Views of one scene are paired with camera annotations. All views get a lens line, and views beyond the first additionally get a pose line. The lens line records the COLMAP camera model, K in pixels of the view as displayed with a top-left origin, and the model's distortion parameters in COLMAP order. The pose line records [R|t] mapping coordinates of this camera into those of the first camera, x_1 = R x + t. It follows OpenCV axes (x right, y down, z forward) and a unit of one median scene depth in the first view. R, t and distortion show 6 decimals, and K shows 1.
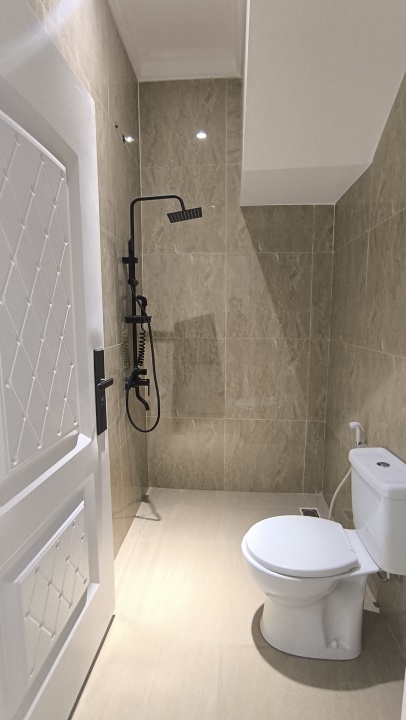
lens RADIAL K [[323.4, 0, 203.0], [0, 323.4, 360.0], [0, 0, 1]] dist [-0.015930, 0.000443]
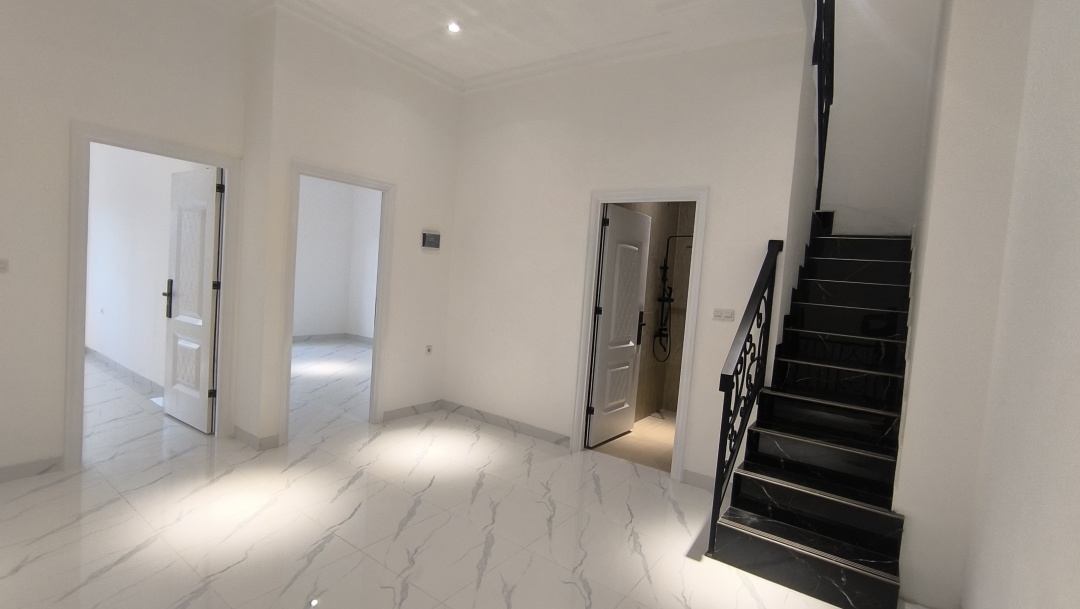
lens RADIAL K [[485.1, 0, 540.0], [0, 485.1, 304.5], [0, 0, 1]] dist [-0.015930, 0.000443]
pose [[0.857534, 0.086828, -0.507047, 0.580199], [-0.140499, 0.987710, -0.068478, 0.186744], [0.494870, 0.129962, 0.859194, -1.688111]]
